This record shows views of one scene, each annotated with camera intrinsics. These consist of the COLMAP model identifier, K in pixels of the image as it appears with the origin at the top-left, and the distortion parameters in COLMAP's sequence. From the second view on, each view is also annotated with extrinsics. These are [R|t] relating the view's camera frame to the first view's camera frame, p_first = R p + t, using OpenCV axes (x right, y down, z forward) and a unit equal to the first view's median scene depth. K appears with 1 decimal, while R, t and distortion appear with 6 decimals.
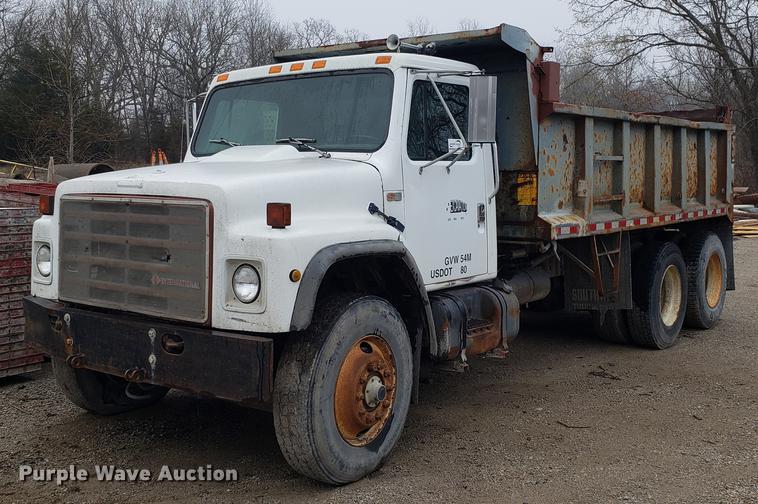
lens RADIAL K [[837.0, 0, 378.3], [0, 837.0, 196.9], [0, 0, 1]] dist [-0.000385, -0.019579]
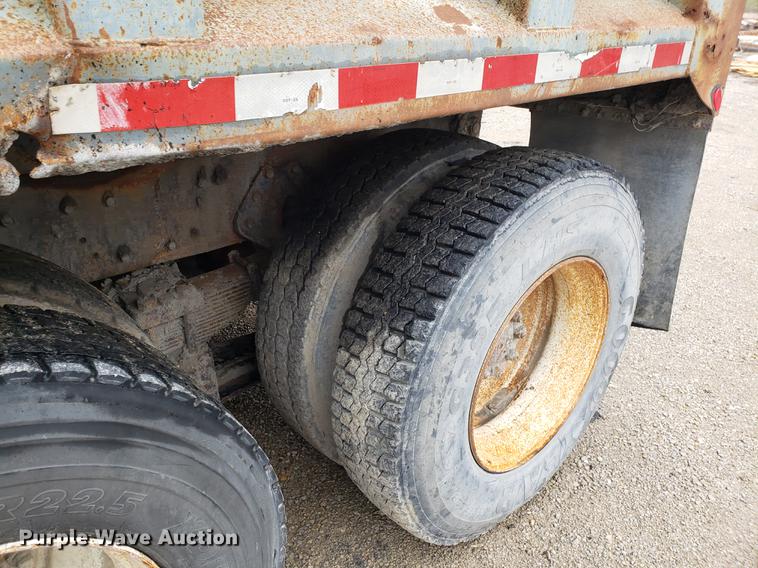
lens RADIAL K [[606.3, 0, 379.0], [0, 606.3, 284.0], [0, 0, 1]] dist [0.016213, 0.001673]
pose [[0.988214, 0.097984, -0.117612, 0.429057], [-0.042290, 0.913150, 0.405425, 0.011541], [0.147123, -0.395673, 0.906531, 0.976032]]
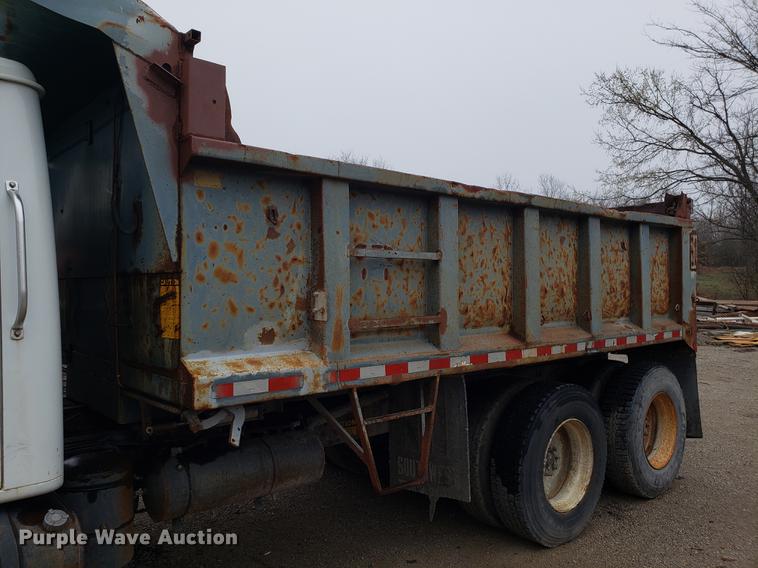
lens RADIAL K [[606.3, 0, 379.0], [0, 606.3, 284.0], [0, 0, 1]] dist [0.016213, 0.001673]
pose [[0.985668, -0.005446, -0.168611, 0.287176], [-0.001338, 0.999195, -0.040097, -0.006972], [0.168694, 0.039748, 0.984867, 0.496994]]
